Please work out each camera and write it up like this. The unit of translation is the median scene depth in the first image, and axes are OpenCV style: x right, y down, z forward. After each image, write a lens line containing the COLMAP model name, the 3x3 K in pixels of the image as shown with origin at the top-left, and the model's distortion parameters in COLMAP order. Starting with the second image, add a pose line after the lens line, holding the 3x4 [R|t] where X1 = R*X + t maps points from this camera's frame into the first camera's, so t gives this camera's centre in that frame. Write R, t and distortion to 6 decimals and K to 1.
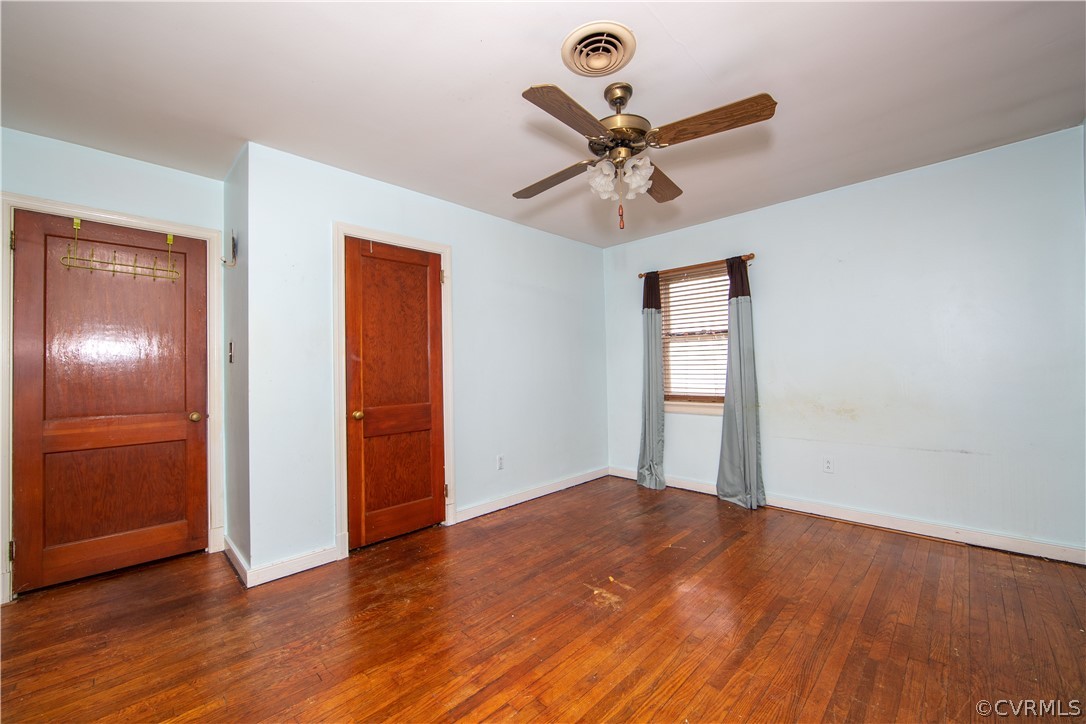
lens RADIAL K [[428.3, 0, 539.3], [0, 428.3, 362.8], [0, 0, 1]] dist [-0.009350, 0.000516]
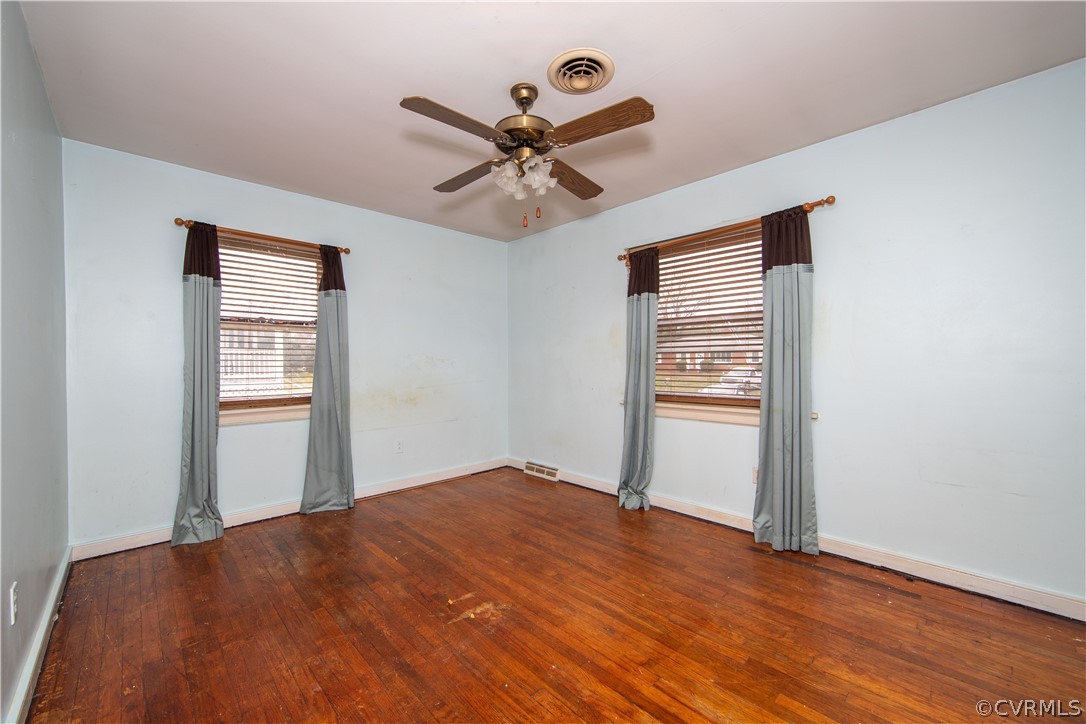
lens RADIAL K [[428.3, 0, 539.4], [0, 428.3, 362.5], [0, 0, 1]] dist [-0.009350, 0.000516]
pose [[0.025064, 0.014544, 0.999580, -0.567455], [-0.011097, 0.999837, -0.014270, 0.018847], [-0.999624, -0.010735, 0.025221, 0.635830]]
